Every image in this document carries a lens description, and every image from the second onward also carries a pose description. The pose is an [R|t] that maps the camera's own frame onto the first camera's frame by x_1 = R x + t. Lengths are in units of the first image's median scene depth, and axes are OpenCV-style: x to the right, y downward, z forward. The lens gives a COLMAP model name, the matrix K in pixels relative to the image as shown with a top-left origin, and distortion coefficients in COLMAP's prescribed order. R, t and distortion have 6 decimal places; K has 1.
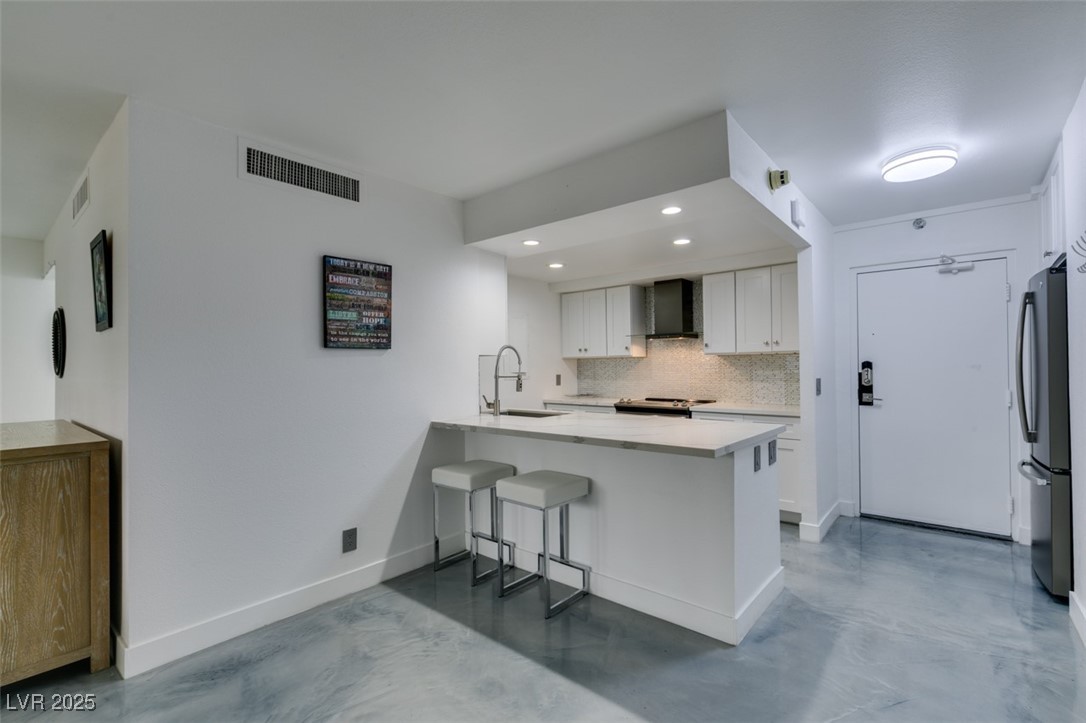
lens RADIAL K [[486.4, 0, 545.6], [0, 486.4, 362.3], [0, 0, 1]] dist [0.004225, -0.001243]
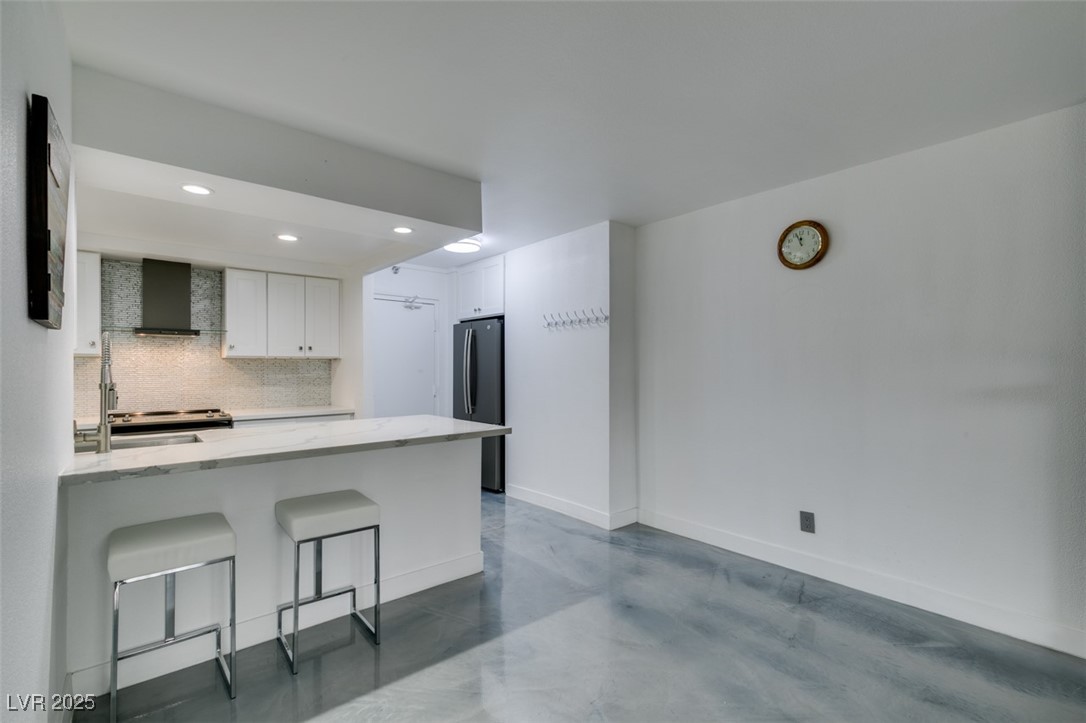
lens RADIAL K [[486.4, 0, 537.2], [0, 486.4, 364.9], [0, 0, 1]] dist [0.004225, -0.001243]
pose [[0.162776, 0.015278, 0.986545, -0.725415], [-0.009051, 0.999861, -0.013991, 0.009559], [-0.986622, -0.006652, 0.162892, 0.467242]]
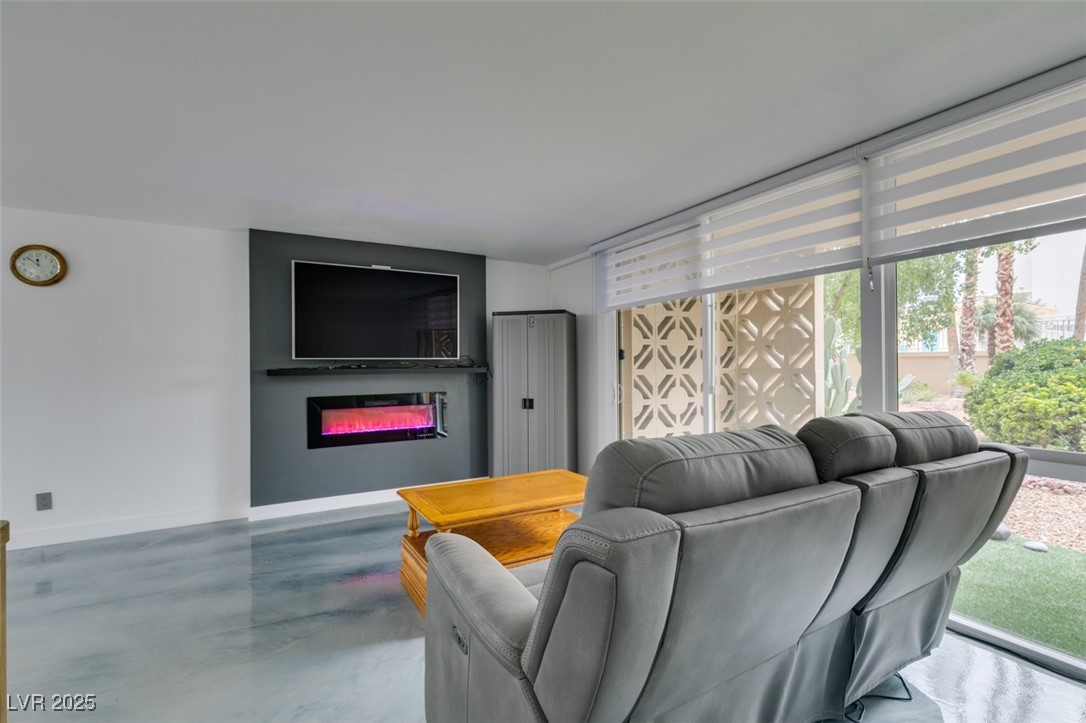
lens RADIAL K [[486.4, 0, 540.2], [0, 486.4, 362.9], [0, 0, 1]] dist [0.004225, -0.001243]
pose [[-0.937606, 0.022146, 0.346993, -1.204714], [0.016911, 0.999693, -0.018109, 0.020095], [-0.347288, -0.011112, -0.937693, 0.787135]]
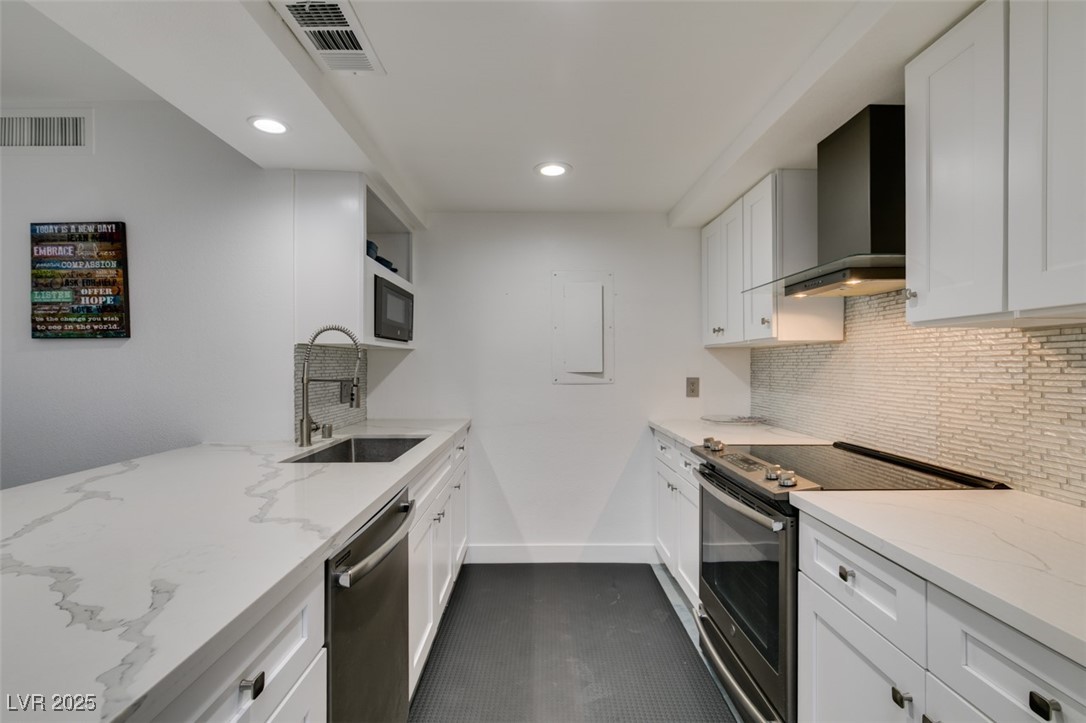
lens RADIAL K [[486.4, 0, 539.9], [0, 486.4, 364.7], [0, 0, 1]] dist [0.004225, -0.001243]
pose [[0.659583, 0.011576, -0.751543, 0.636343], [0.003740, 0.999818, 0.018683, 0.001017], [0.751623, -0.015134, 0.659420, 0.992877]]
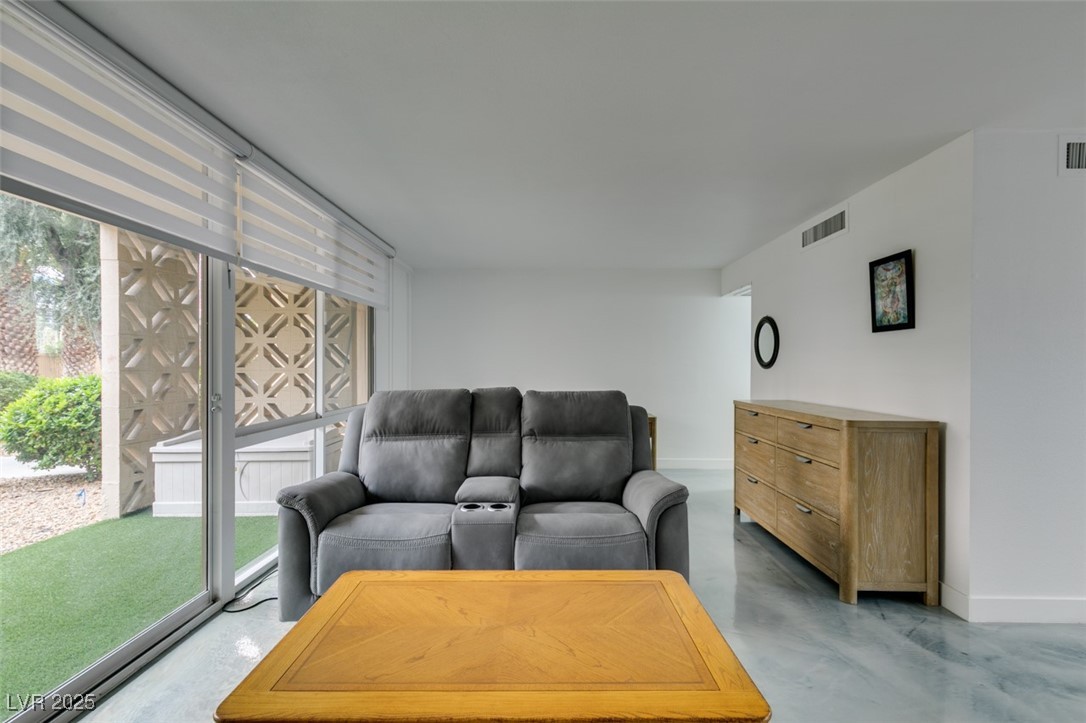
lens RADIAL K [[486.4, 0, 541.5], [0, 486.4, 368.2], [0, 0, 1]] dist [0.004225, -0.001243]
pose [[0.639036, 0.018913, -0.768944, -0.427168], [-0.004639, 0.999774, 0.020735, 0.004710], [0.769163, -0.009683, 0.638979, -0.389815]]
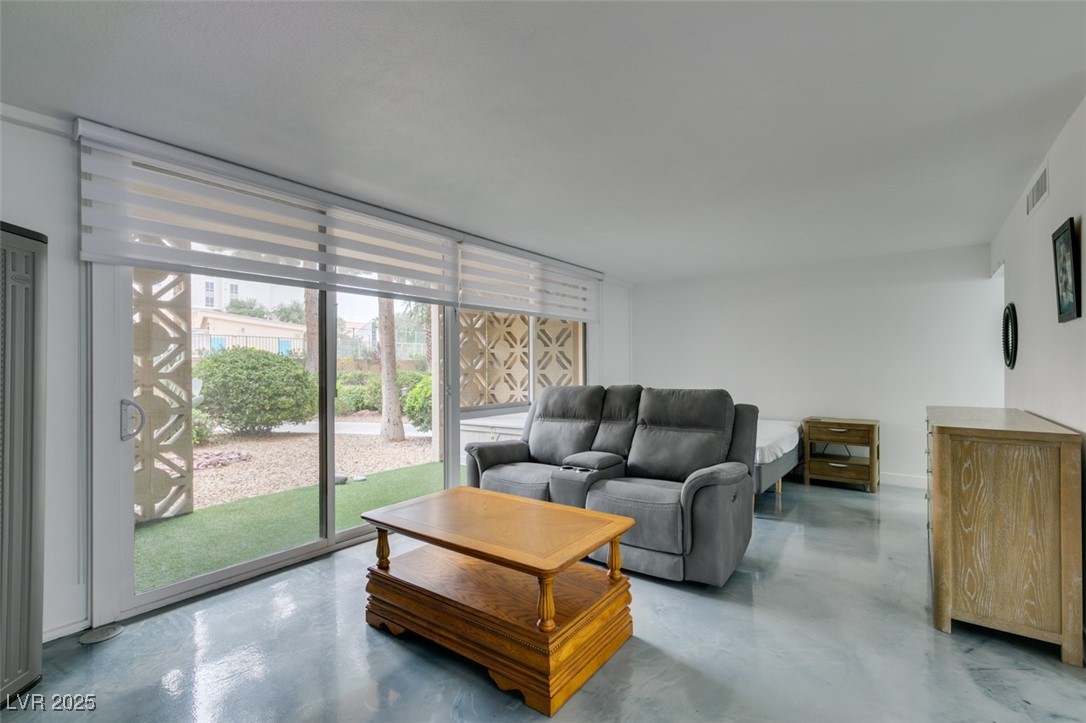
lens RADIAL K [[486.4, 0, 540.4], [0, 486.4, 366.9], [0, 0, 1]] dist [0.004225, -0.001243]
pose [[0.054671, 0.011623, -0.998437, 0.007218], [0.012267, 0.999849, 0.012311, 0.001123], [0.998429, -0.012921, 0.054520, -0.086703]]
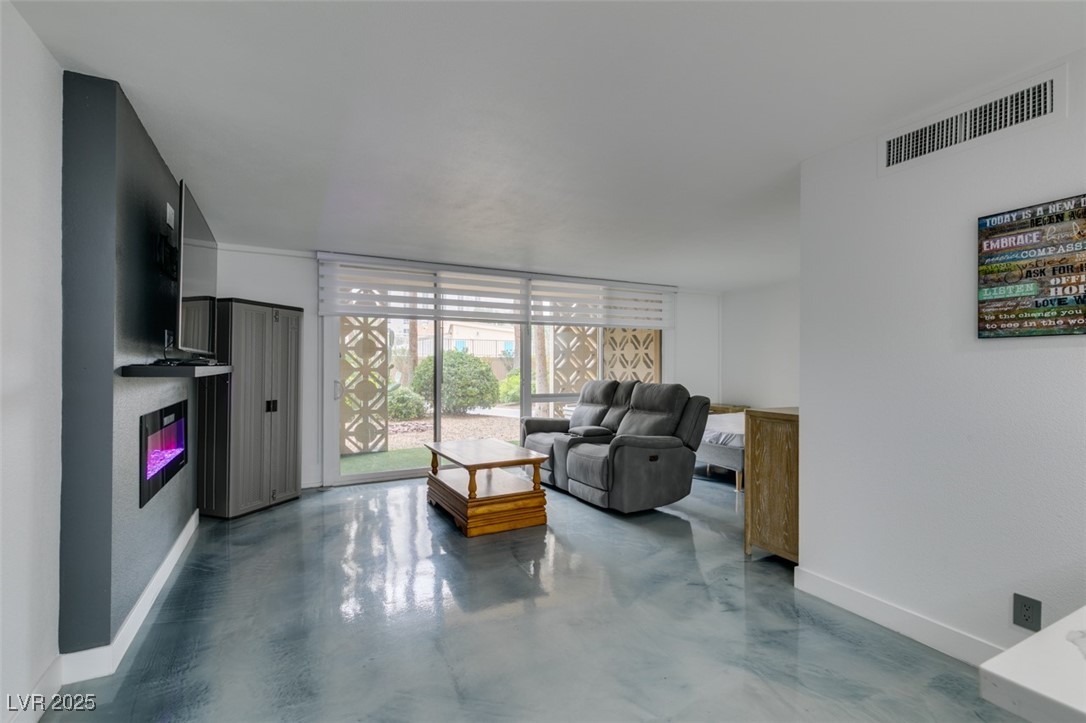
lens RADIAL K [[486.4, 0, 541.6], [0, 486.4, 366.4], [0, 0, 1]] dist [0.004225, -0.001243]
pose [[-0.376478, 0.012221, -0.926345, 0.472175], [0.009817, 0.999909, 0.009201, 0.000402], [0.926373, -0.005630, -0.376564, 0.588467]]
